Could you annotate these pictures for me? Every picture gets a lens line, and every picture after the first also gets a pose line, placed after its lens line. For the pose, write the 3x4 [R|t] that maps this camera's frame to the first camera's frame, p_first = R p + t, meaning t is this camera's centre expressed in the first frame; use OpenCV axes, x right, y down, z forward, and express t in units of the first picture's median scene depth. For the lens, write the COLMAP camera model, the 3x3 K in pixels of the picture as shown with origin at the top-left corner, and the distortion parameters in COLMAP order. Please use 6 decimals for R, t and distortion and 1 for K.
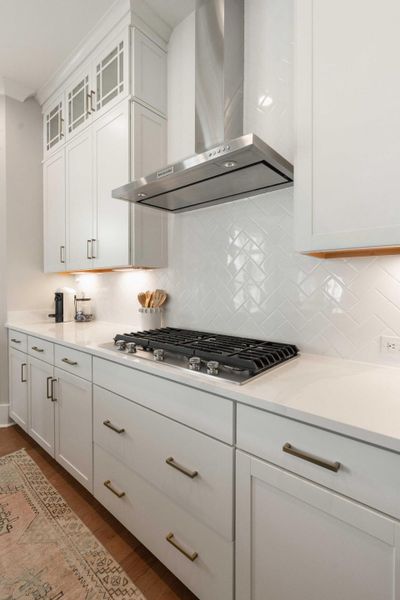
lens RADIAL K [[275.5, 0, 197.4], [0, 275.5, 288.9], [0, 0, 1]] dist [-0.010026, 0.000410]
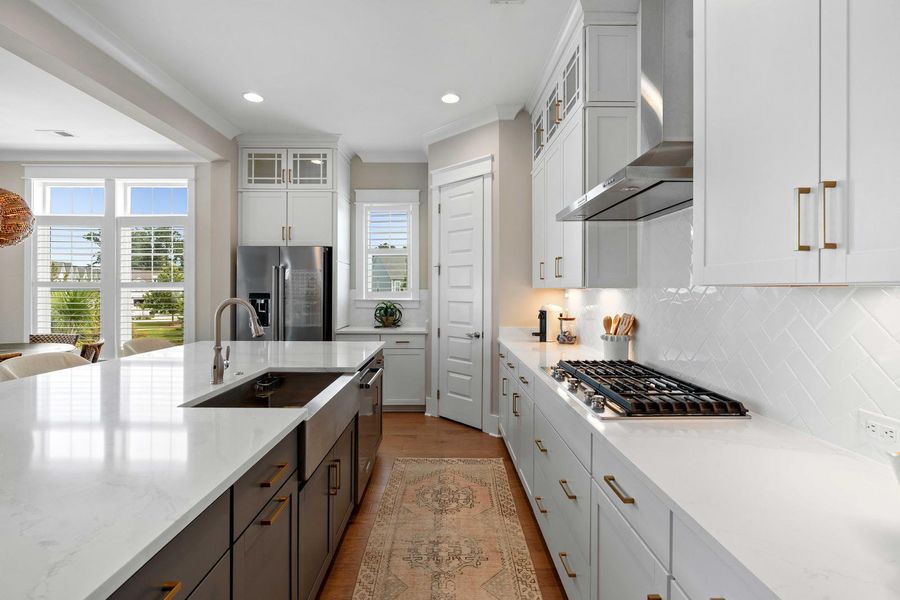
lens RADIAL K [[413.2, 0, 454.1], [0, 413.2, 291.1], [0, 0, 1]] dist [-0.010026, 0.000410]
pose [[0.666758, 0.006057, -0.745250, 0.442710], [-0.011956, 0.999925, -0.002570, -0.057304], [0.745179, 0.010624, 0.666780, -0.214841]]
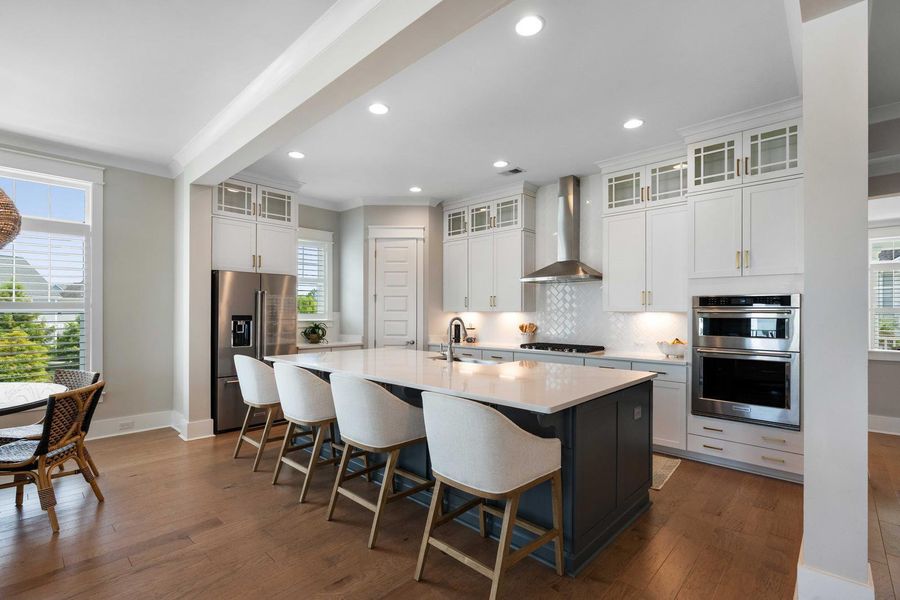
lens RADIAL K [[413.2, 0, 443.3], [0, 413.2, 314.4], [0, 0, 1]] dist [-0.010026, 0.000410]
pose [[0.998971, 0.004940, -0.045085, -0.607120], [-0.005388, 0.999937, -0.009835, -0.026917], [0.045033, 0.010067, 0.998935, -1.840917]]
